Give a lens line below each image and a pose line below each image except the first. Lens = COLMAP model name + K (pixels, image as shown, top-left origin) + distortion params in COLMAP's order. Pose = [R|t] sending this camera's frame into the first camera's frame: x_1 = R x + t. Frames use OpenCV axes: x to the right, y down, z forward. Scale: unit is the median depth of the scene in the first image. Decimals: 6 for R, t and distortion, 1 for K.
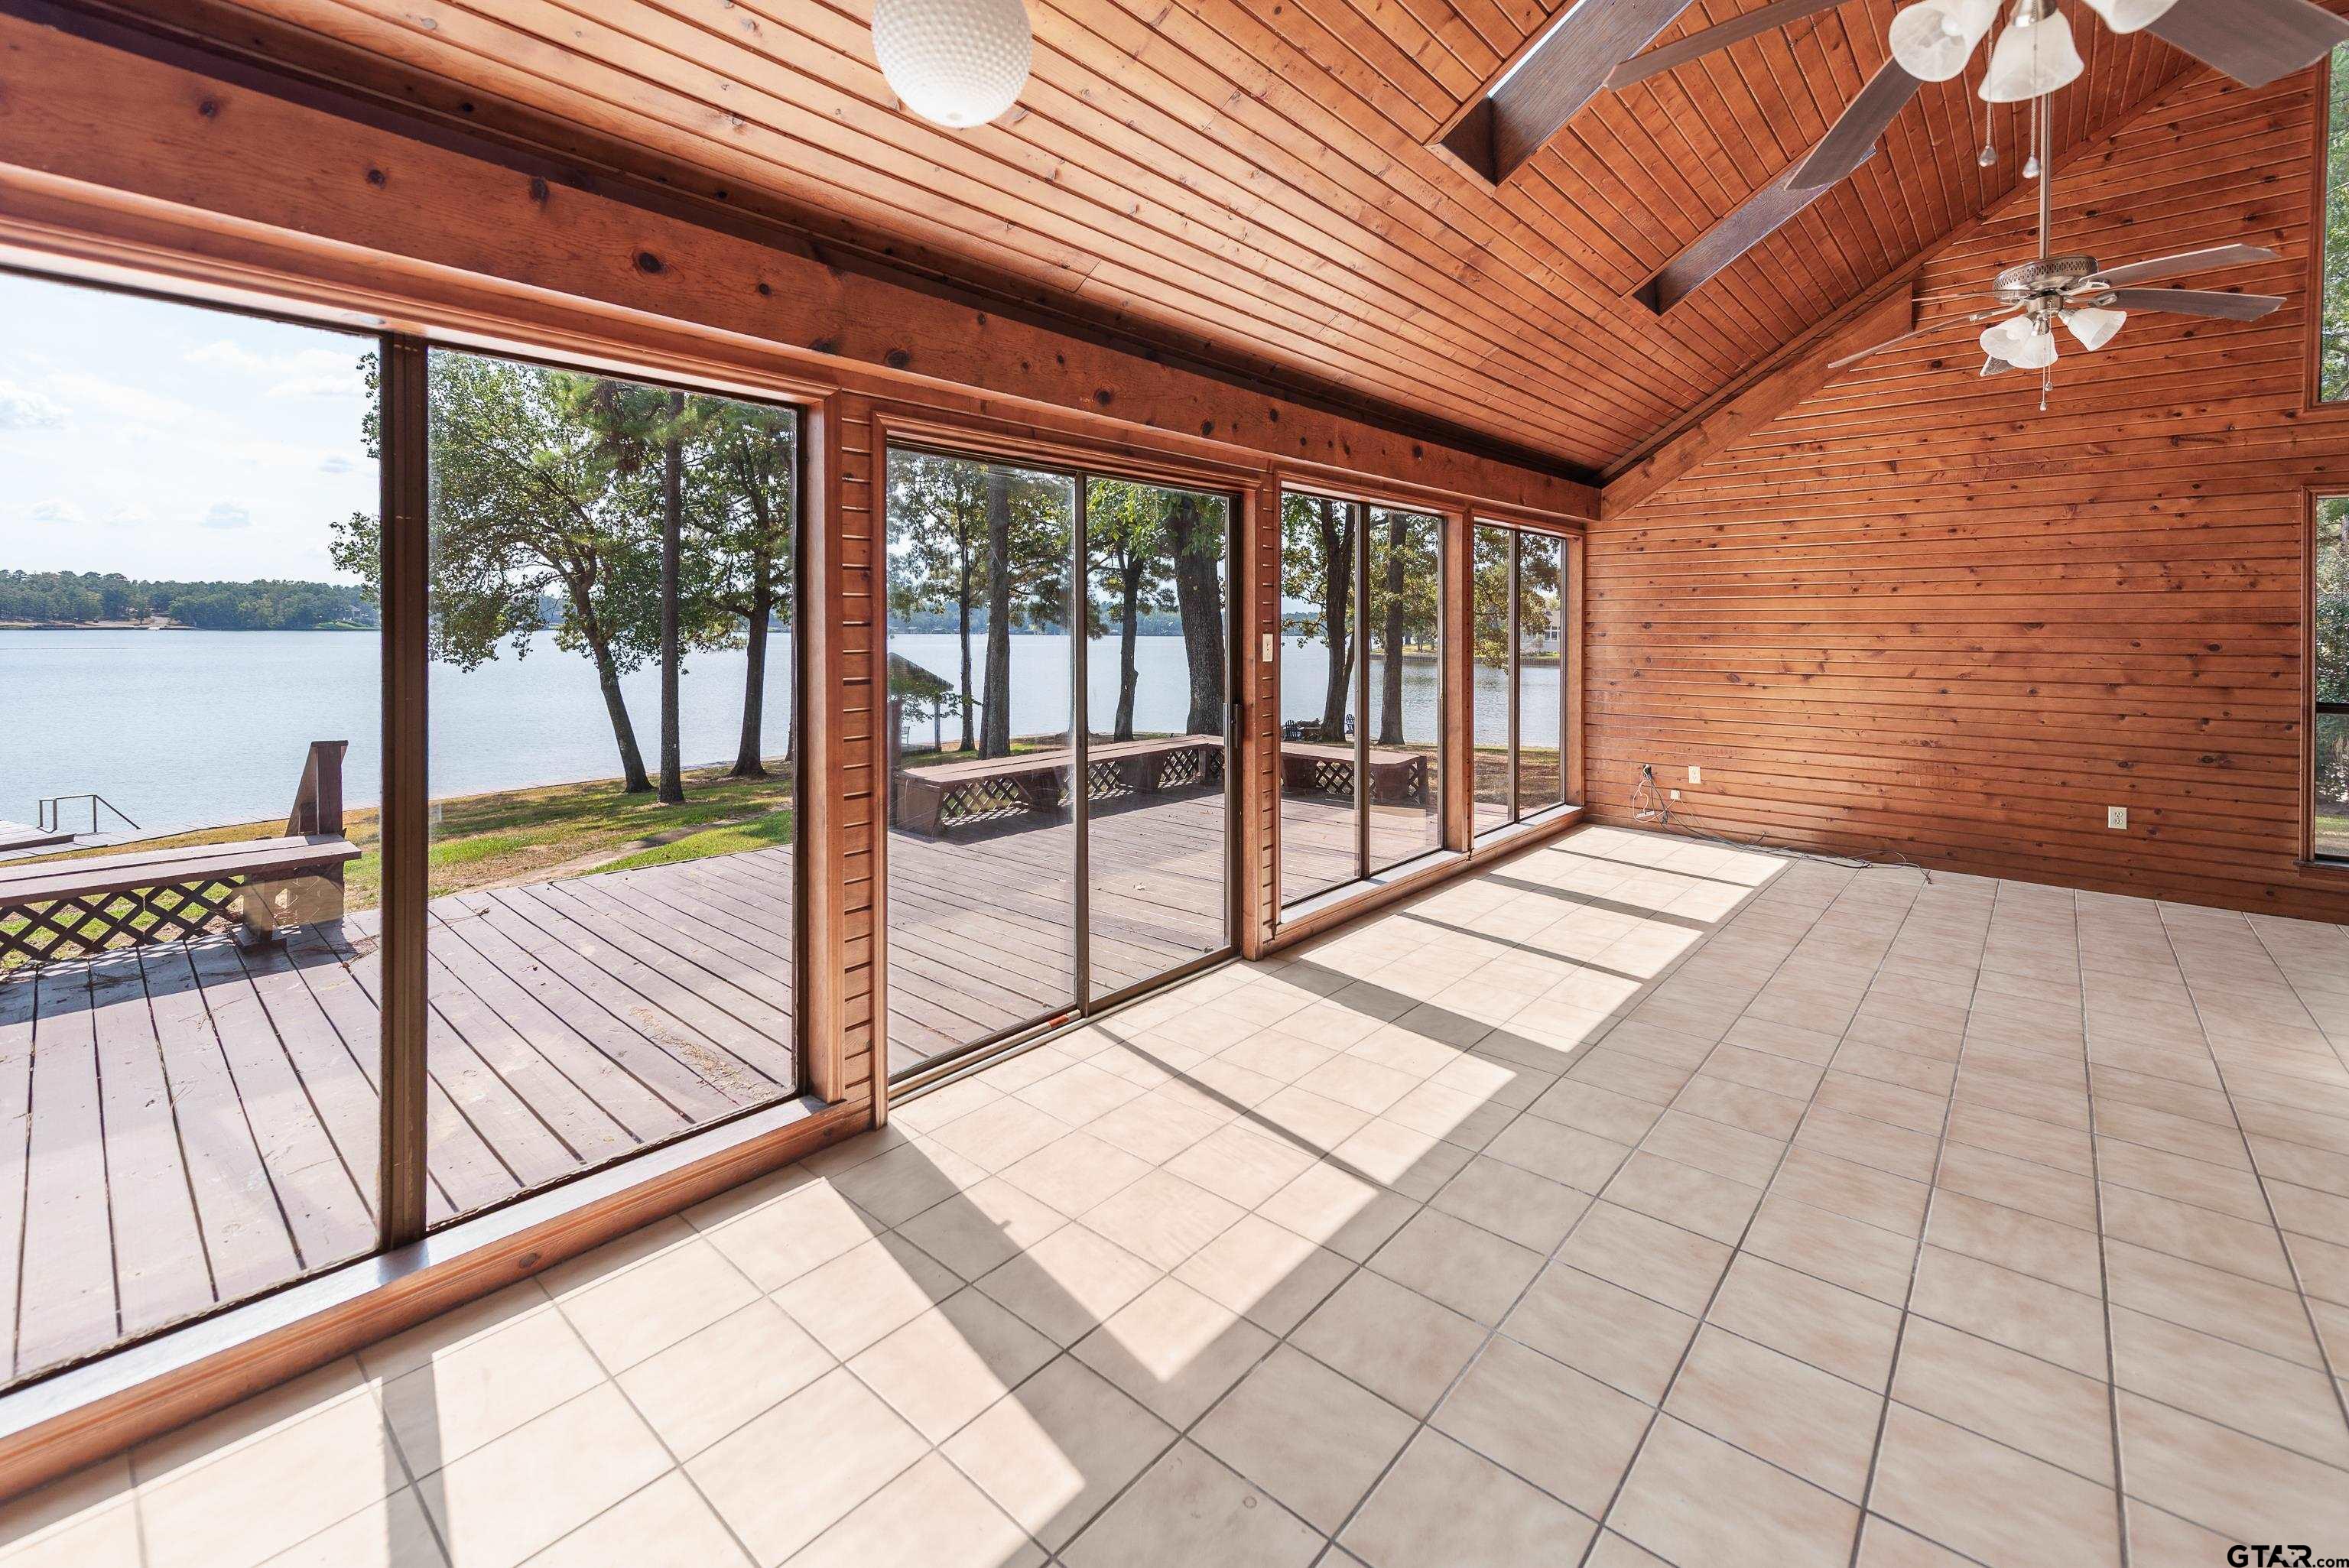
lens RADIAL K [[986.3, 0, 1175.0], [0, 986.3, 609.7], [0, 0, 1]] dist [0.010218, -0.000198]
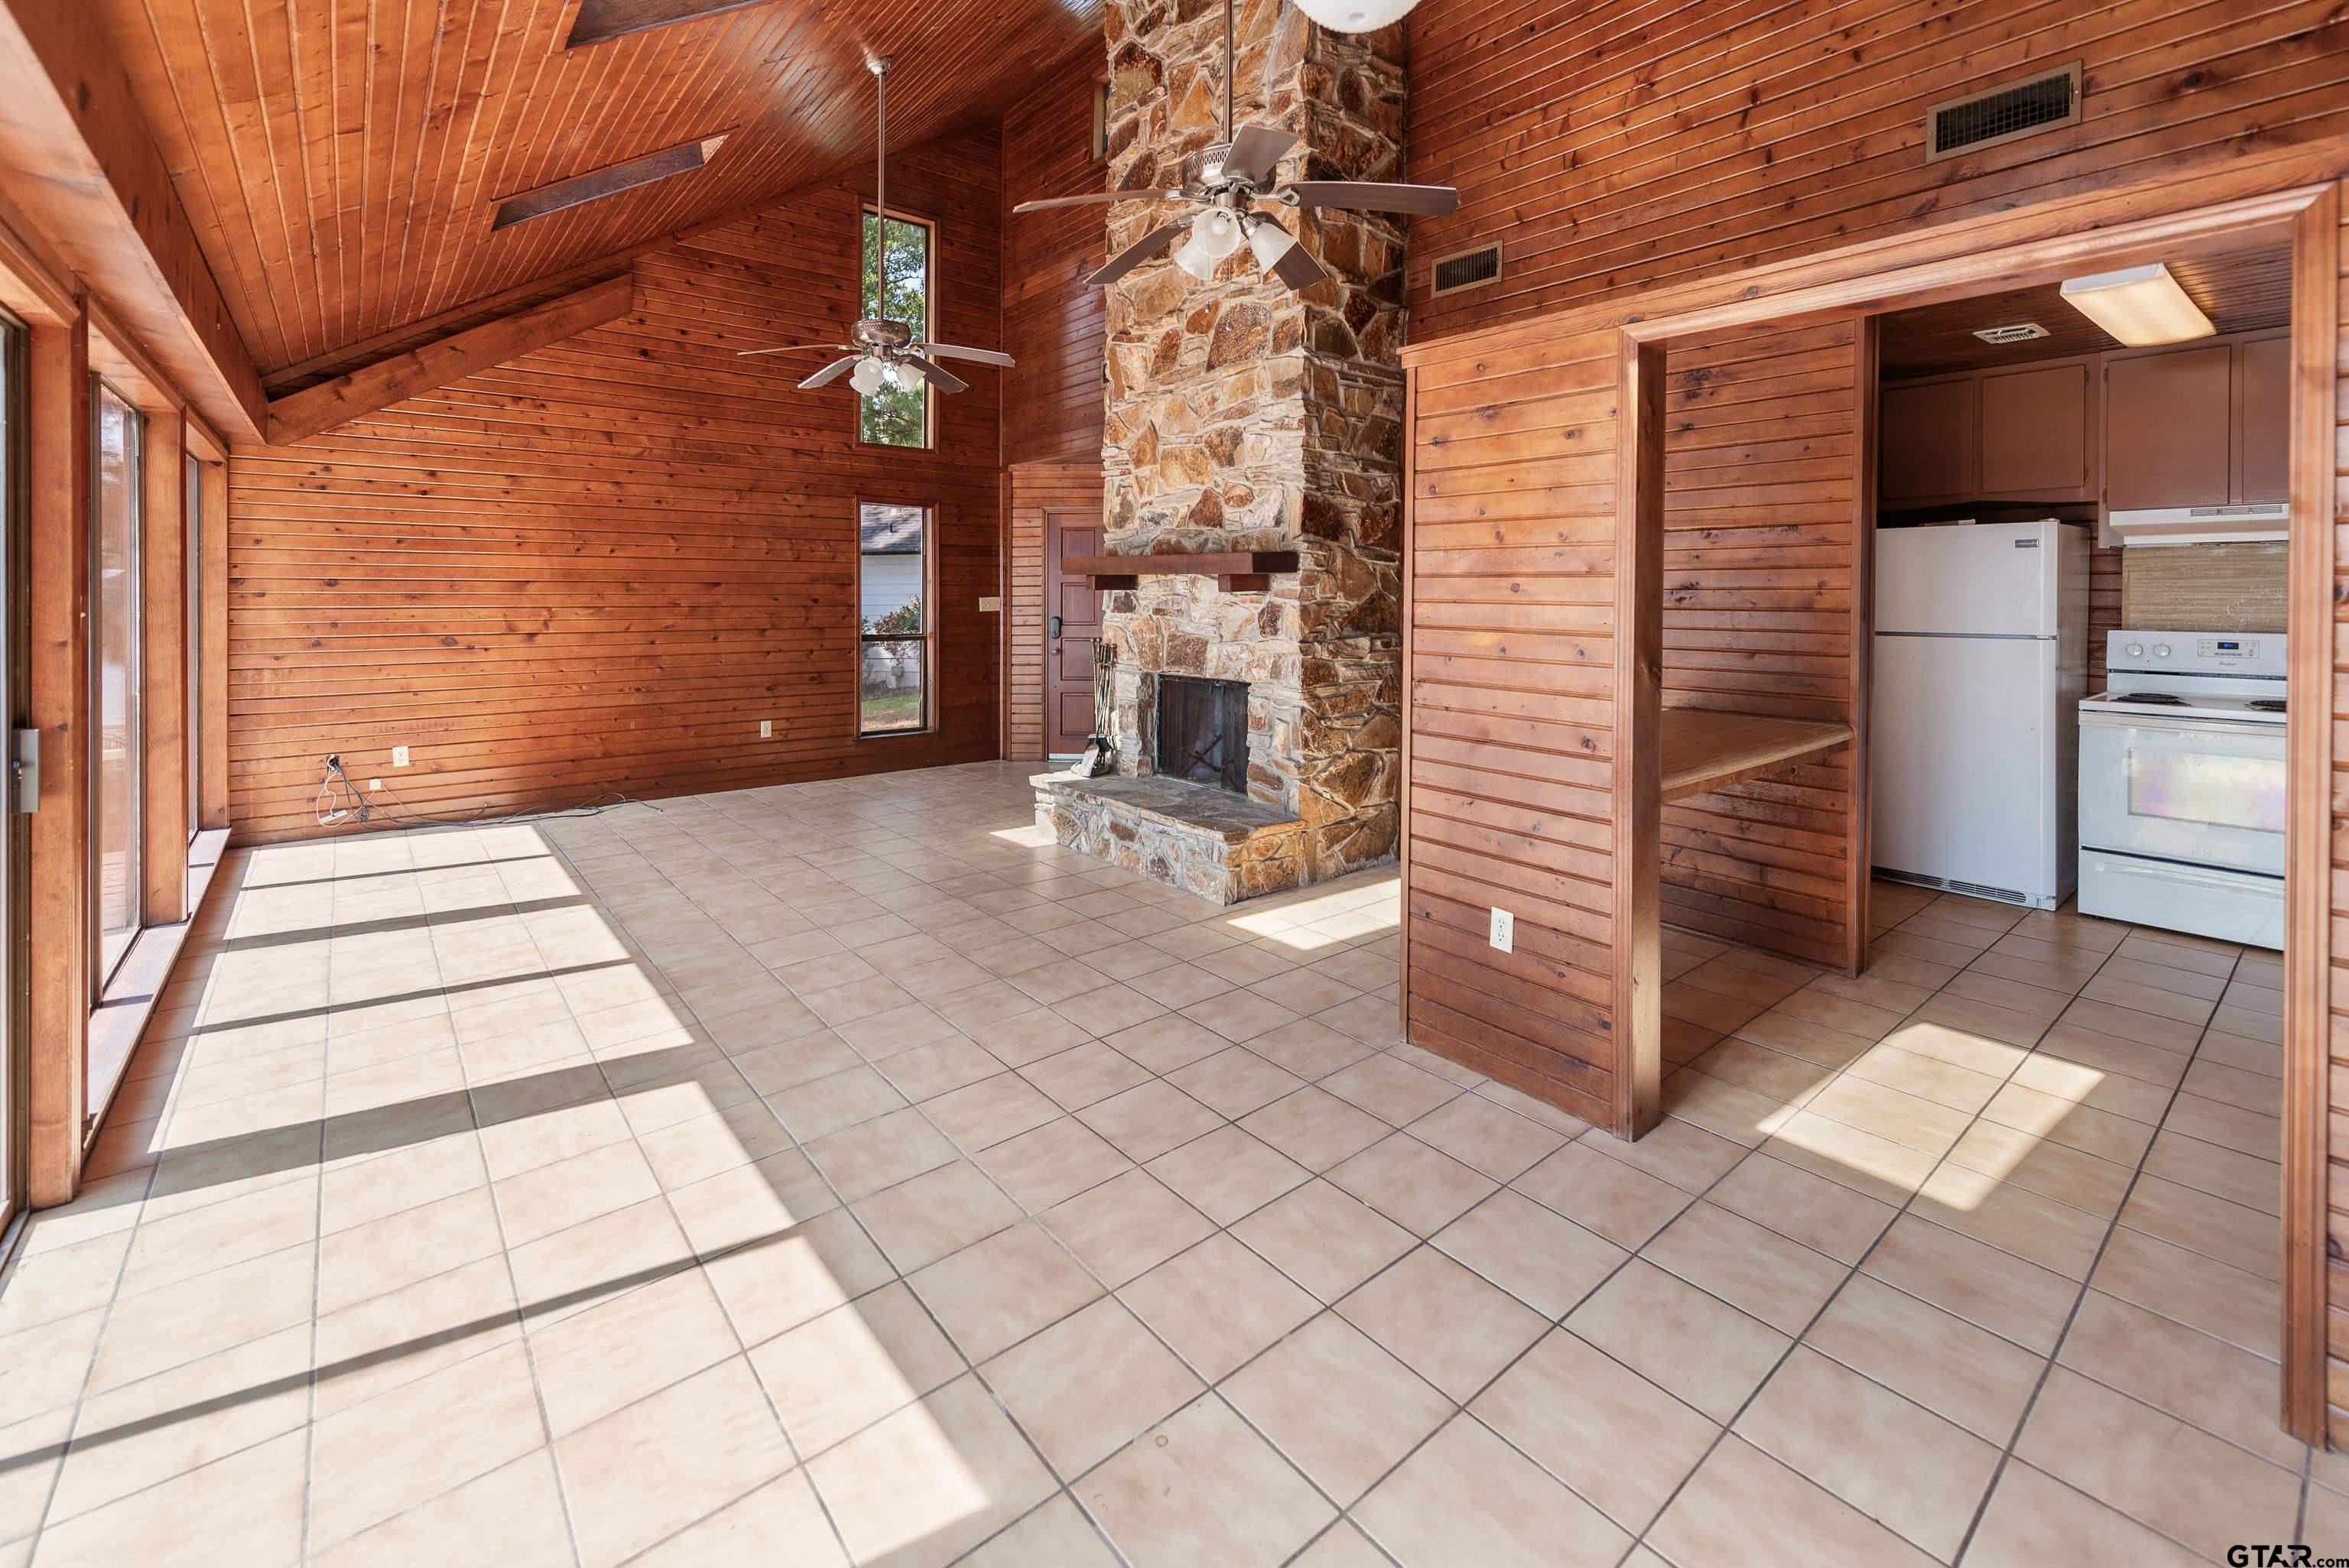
lens RADIAL K [[995.8, 0, 1168.5], [0, 995.8, 577.8], [0, 0, 1]] dist [0.002171, 0.000122]
pose [[0.163286, 0.011622, 0.986510, -0.259716], [-0.019402, 0.999775, -0.008567, 0.006778], [-0.986388, -0.017742, 0.163475, 0.232901]]
